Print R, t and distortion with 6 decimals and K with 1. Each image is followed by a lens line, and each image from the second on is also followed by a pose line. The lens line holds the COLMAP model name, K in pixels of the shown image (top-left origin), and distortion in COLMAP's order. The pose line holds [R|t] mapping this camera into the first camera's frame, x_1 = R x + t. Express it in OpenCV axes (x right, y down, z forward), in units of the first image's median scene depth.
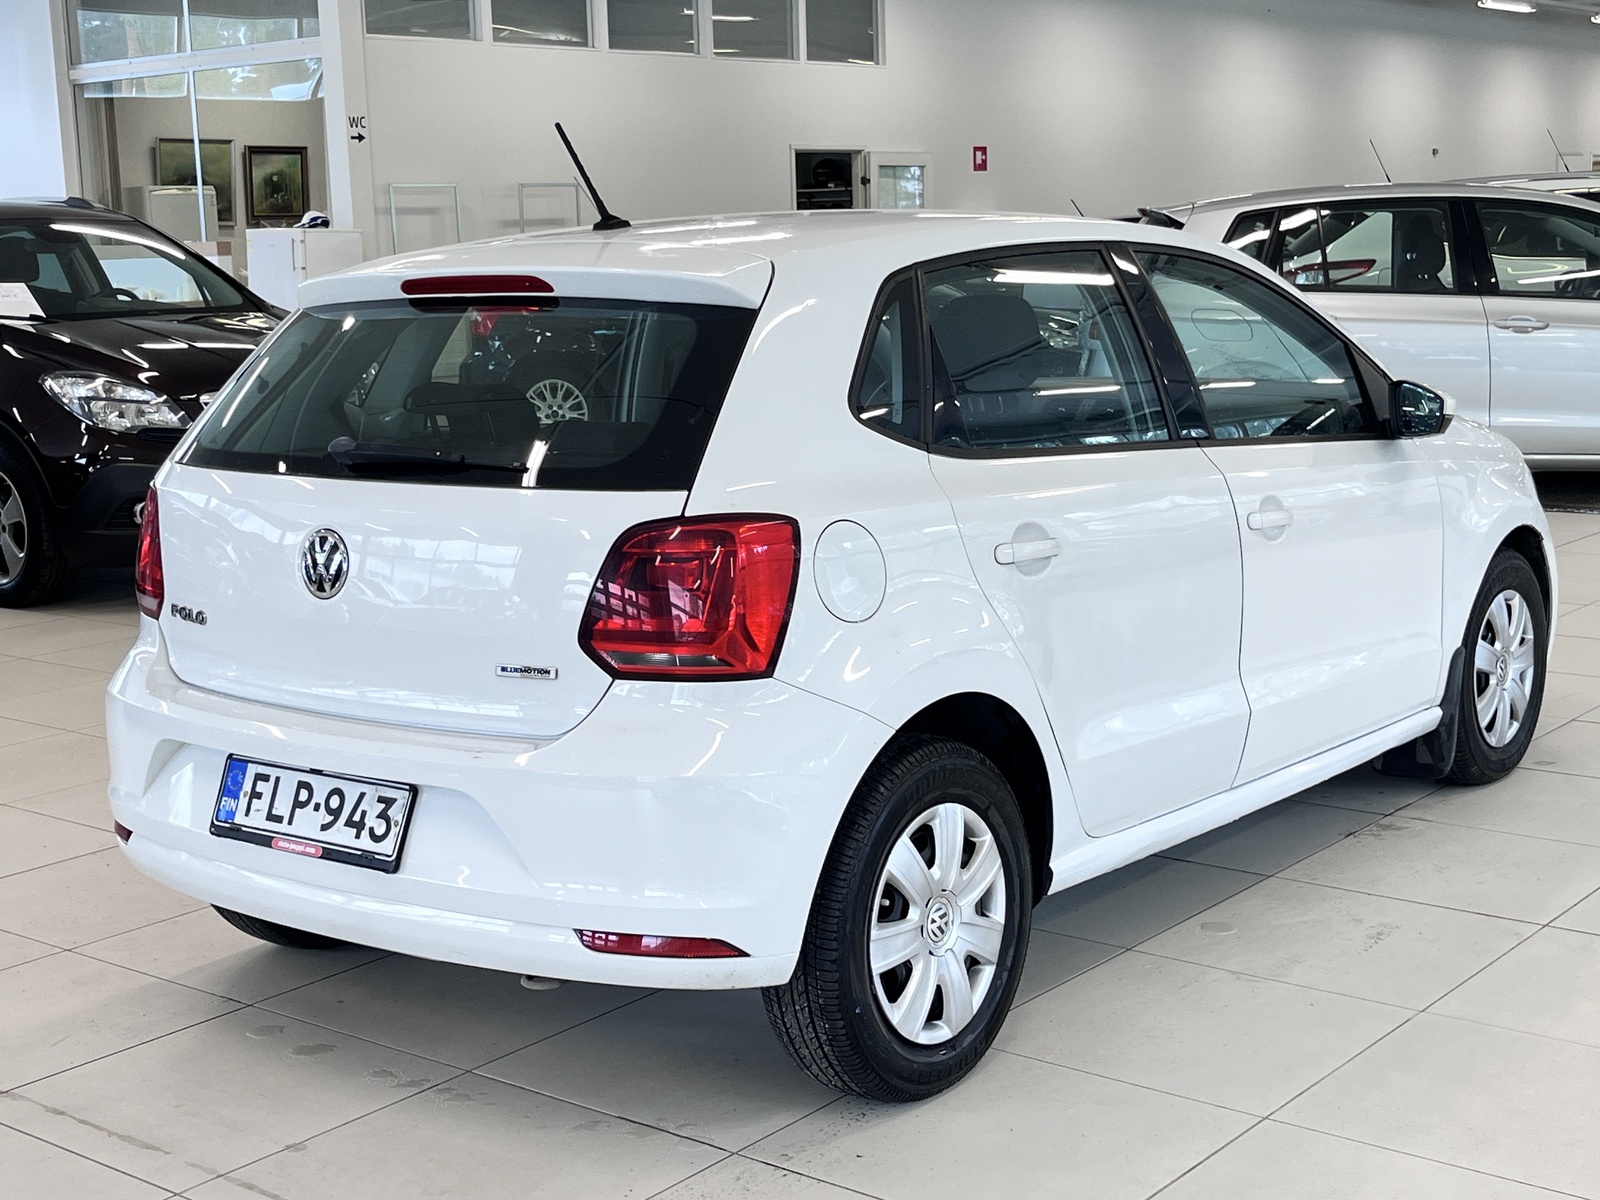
lens RADIAL K [[2219.4, 0, 803.5], [0, 2219.4, 592.2], [0, 0, 1]] dist [0.056009, 0.000000]
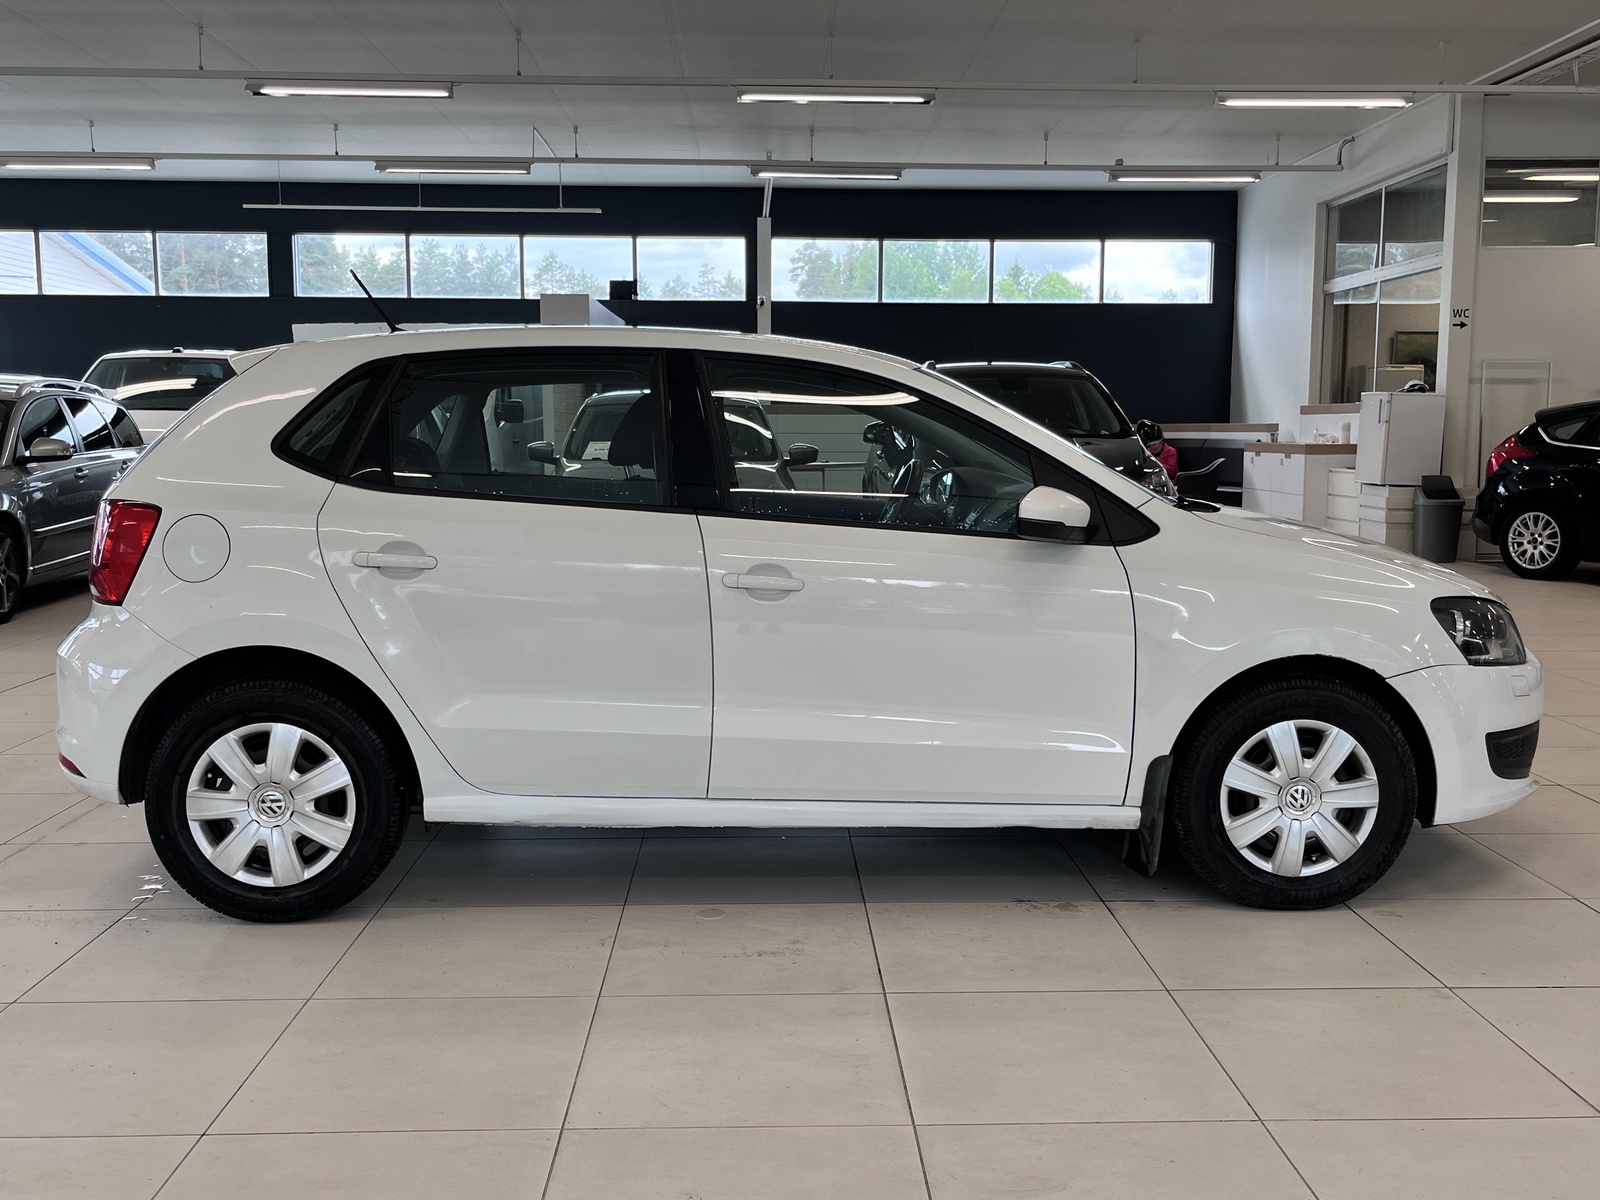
lens RADIAL K [[1459.7, 0, 798.2], [0, 1459.7, 608.1], [0, 0, 1]] dist [0.022142, 0.000000]
pose [[0.657767, 0.127615, -0.742332, 0.646642], [-0.145745, 0.988481, 0.040788, -0.043552], [0.738986, 0.081362, 0.668790, 0.403373]]
